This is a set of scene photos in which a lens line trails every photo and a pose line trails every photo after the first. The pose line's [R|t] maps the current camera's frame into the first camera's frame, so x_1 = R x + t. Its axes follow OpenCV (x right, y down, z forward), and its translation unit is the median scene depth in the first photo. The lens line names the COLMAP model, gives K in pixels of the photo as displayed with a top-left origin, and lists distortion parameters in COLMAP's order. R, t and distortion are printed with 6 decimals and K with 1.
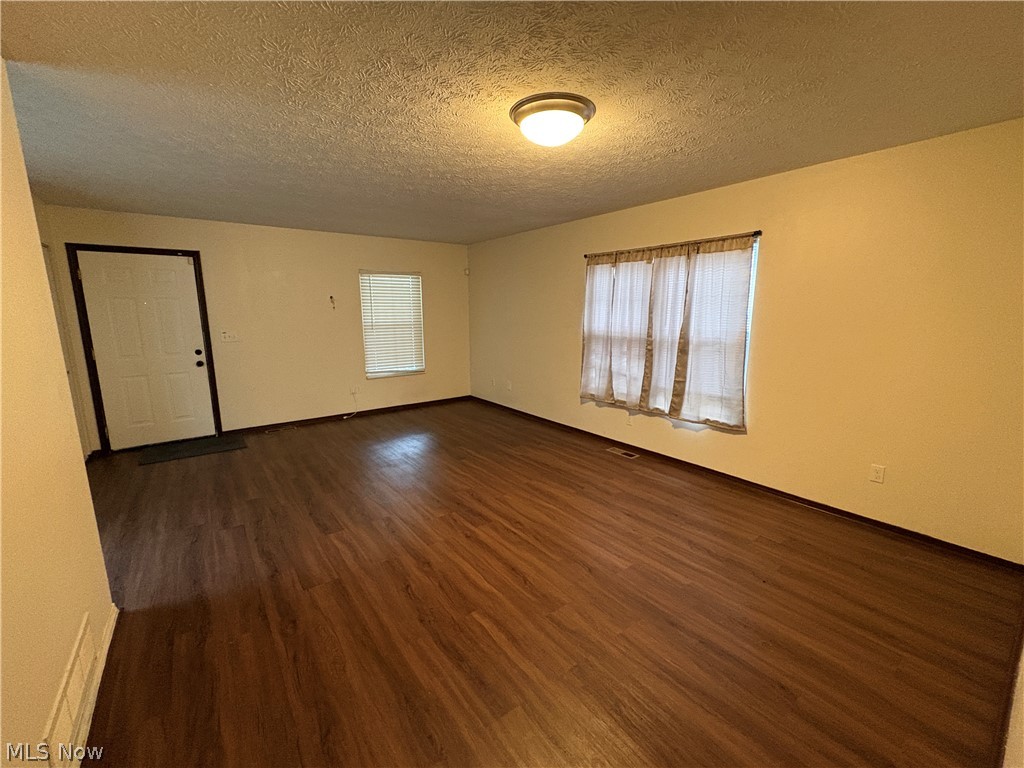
lens RADIAL K [[413.3, 0, 506.7], [0, 413.3, 383.6], [0, 0, 1]] dist [0.000019, -0.000648]
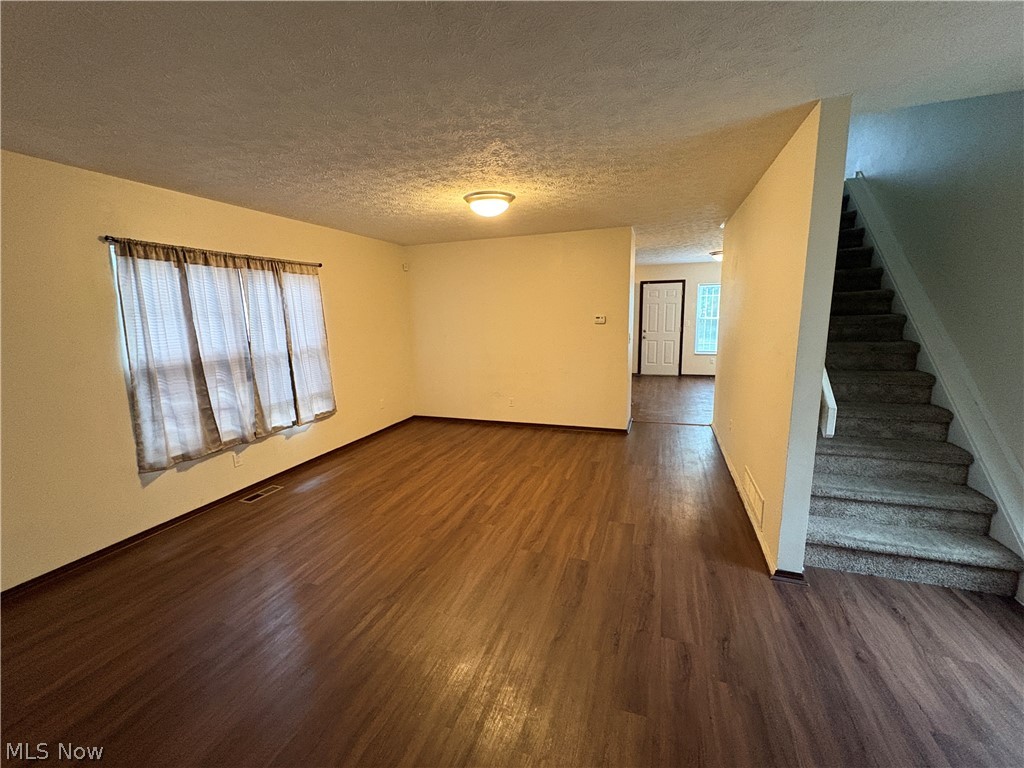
lens RADIAL K [[413.3, 0, 509.5], [0, 413.3, 385.2], [0, 0, 1]] dist [0.000019, -0.000648]
pose [[-0.538861, -0.129175, 0.832432, -0.817013], [0.178068, 0.948377, 0.262437, -0.213704], [-0.823359, 0.289646, -0.488041, 1.143148]]
